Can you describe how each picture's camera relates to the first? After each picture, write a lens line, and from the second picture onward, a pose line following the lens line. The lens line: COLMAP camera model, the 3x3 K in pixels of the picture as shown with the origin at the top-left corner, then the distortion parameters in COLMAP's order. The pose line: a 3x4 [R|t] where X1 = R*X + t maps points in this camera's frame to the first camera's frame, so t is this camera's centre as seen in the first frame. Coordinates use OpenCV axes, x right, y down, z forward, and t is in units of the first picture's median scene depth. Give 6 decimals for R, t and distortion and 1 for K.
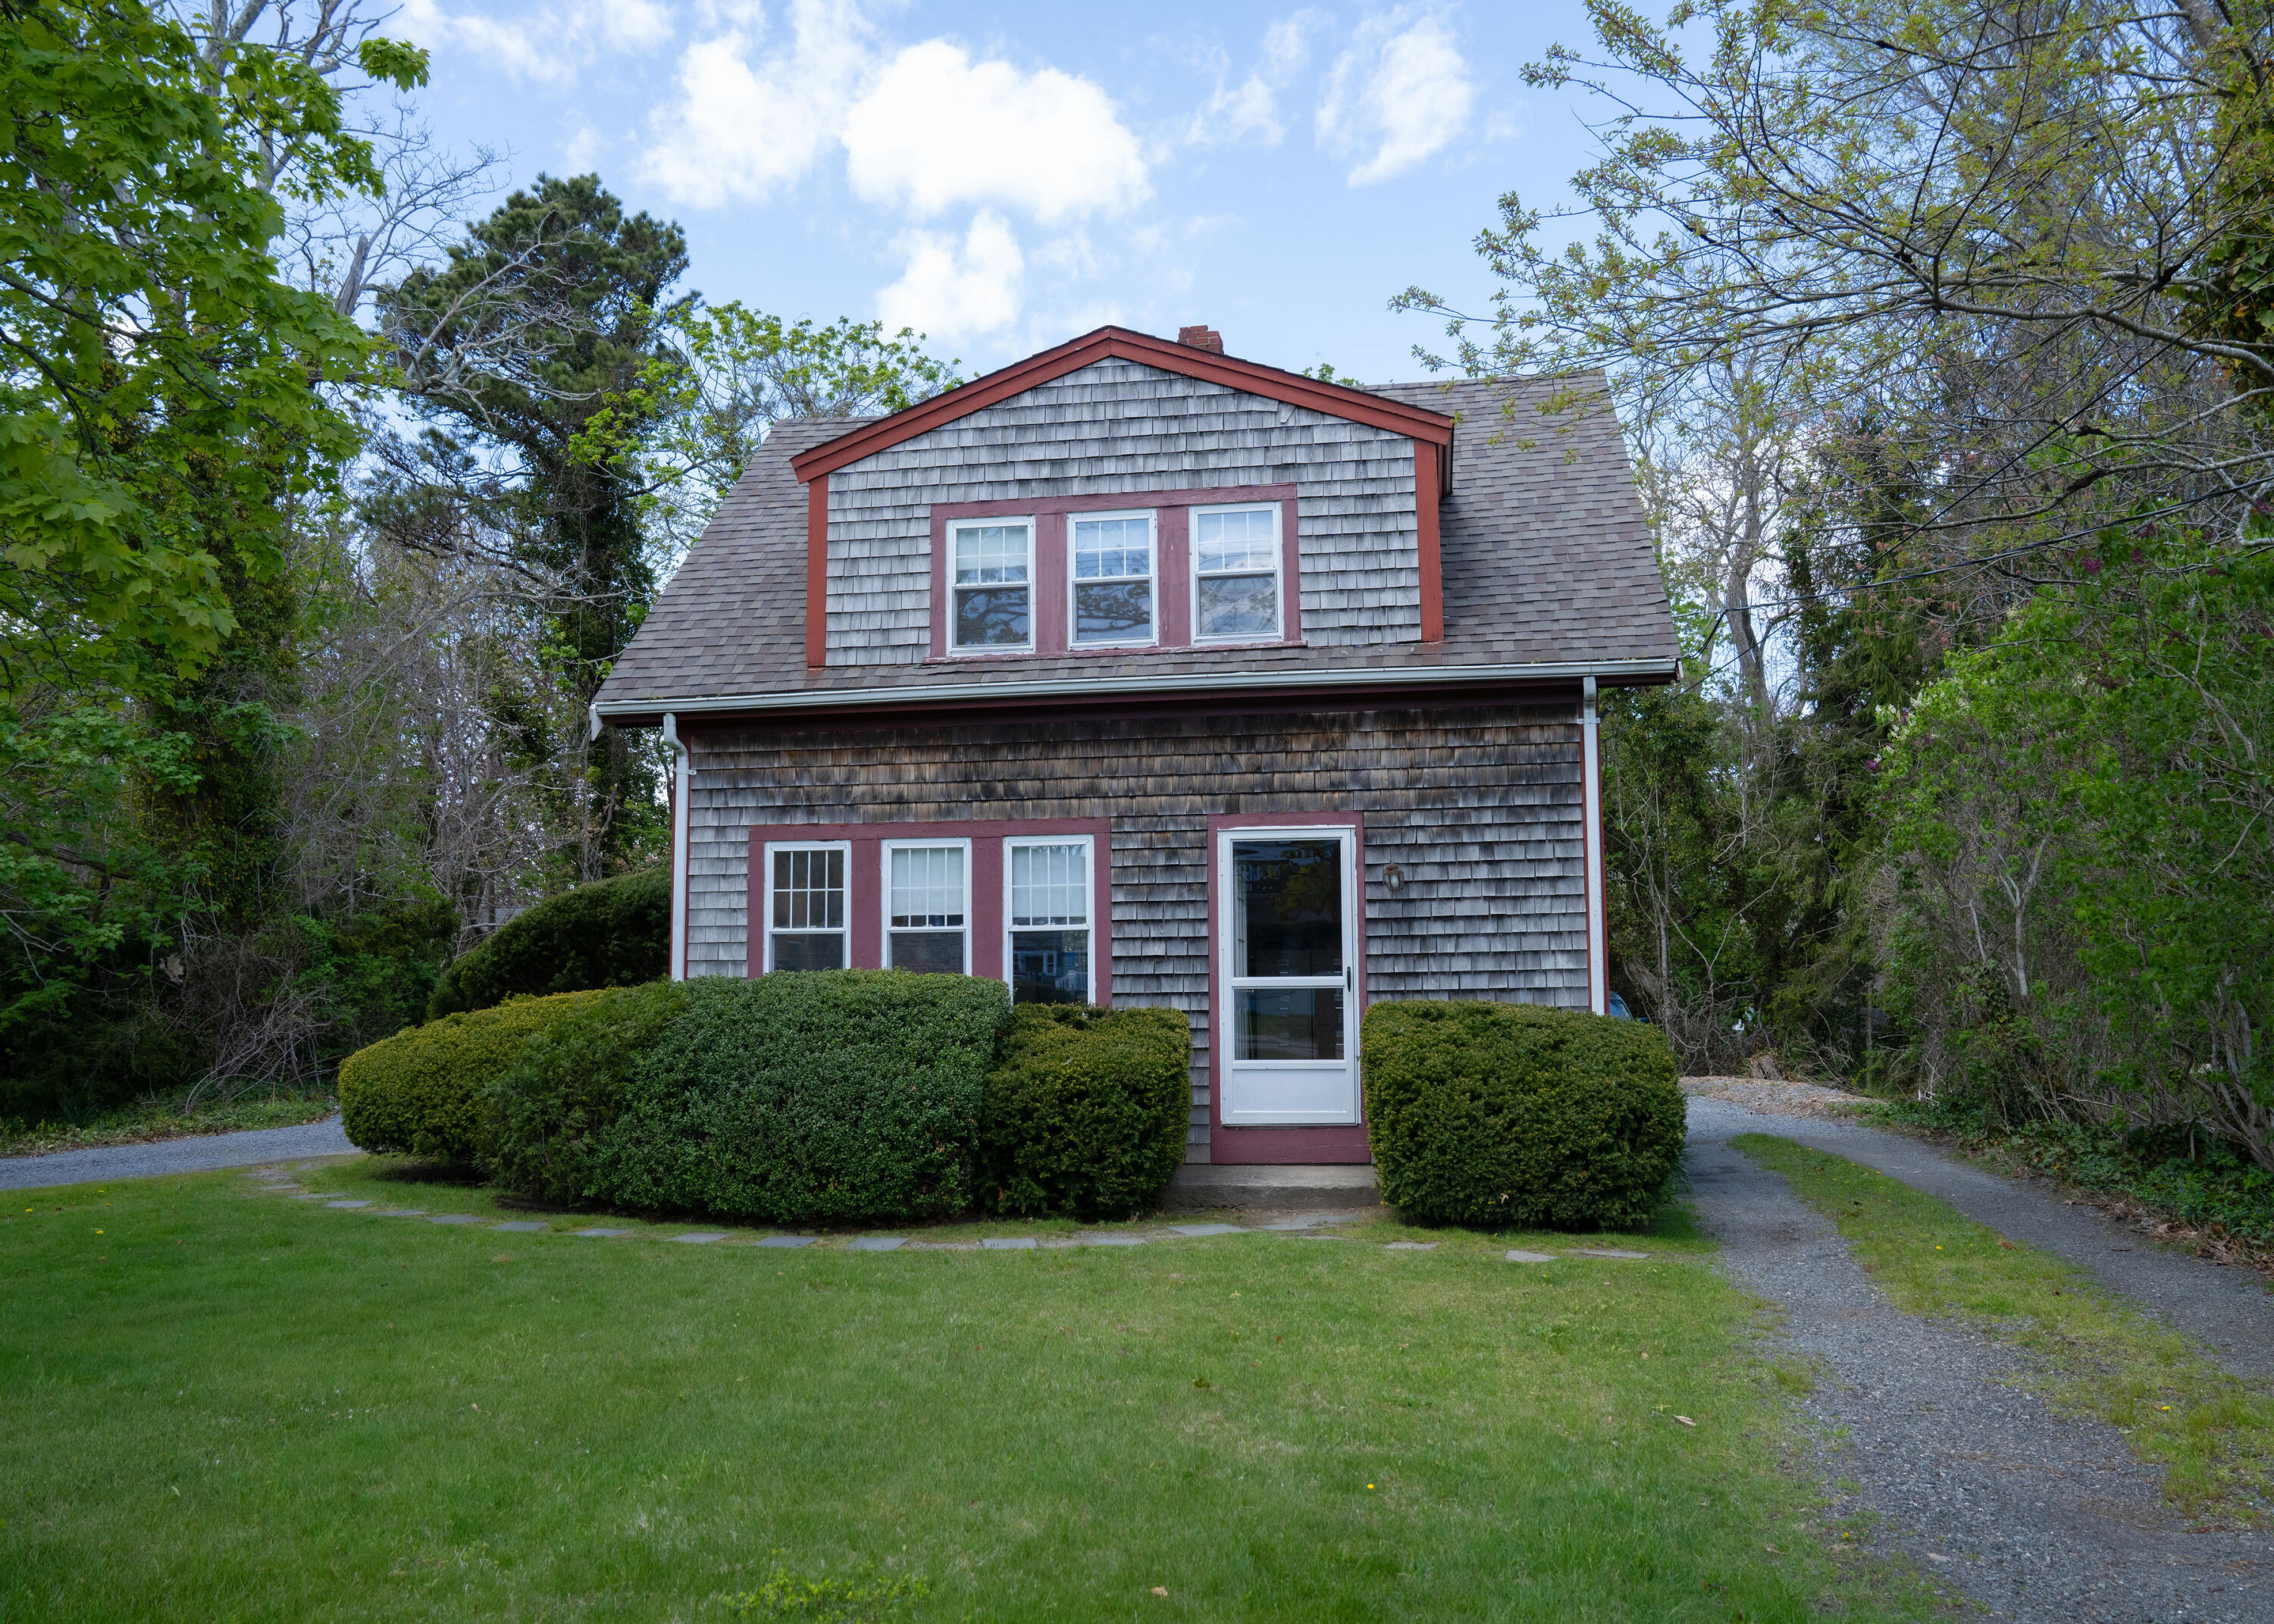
lens RADIAL K [[1896.1, 0, 1185.9], [0, 1896.1, 843.8], [0, 0, 1]] dist [-0.092940, 0.040340]
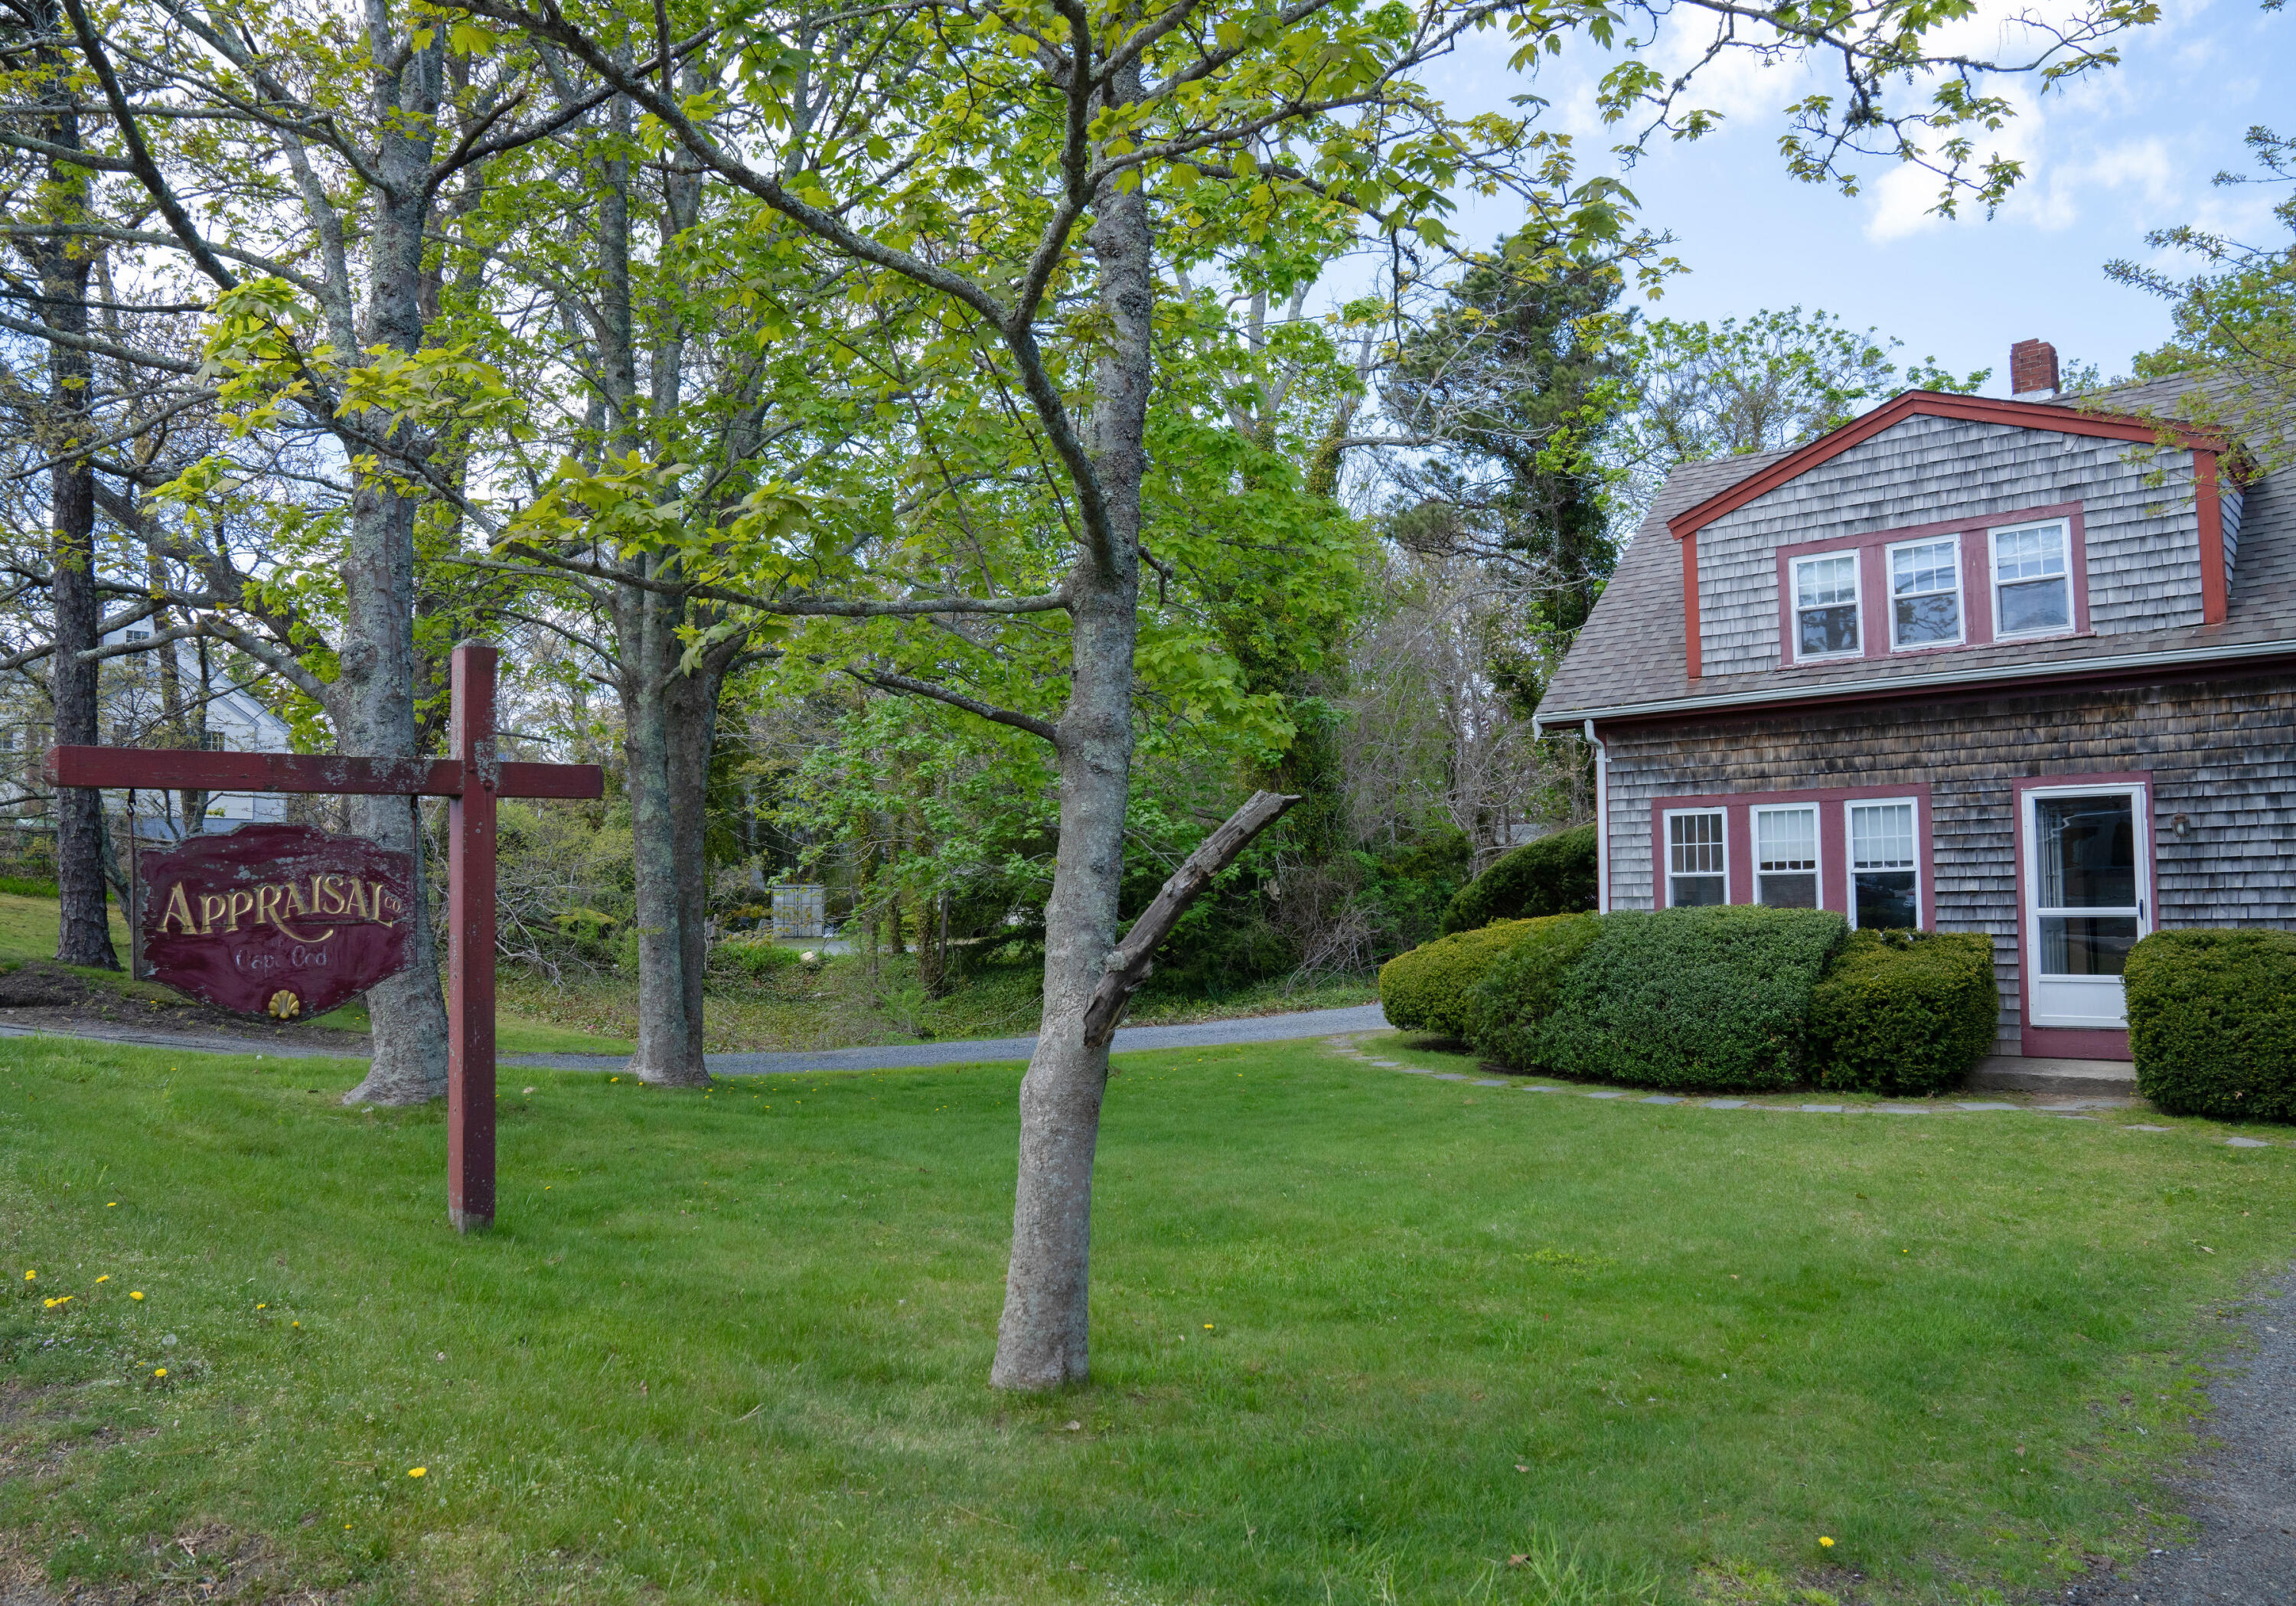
lens RADIAL K [[1791.0, 0, 1066.0], [0, 1791.0, 819.5], [0, 0, 1]] dist [-0.072632, 0.075464]
pose [[0.816745, -0.032990, -0.576056, 0.167725], [0.062945, 0.997500, 0.032119, -0.063324], [0.573556, -0.062493, 0.816779, -0.303029]]
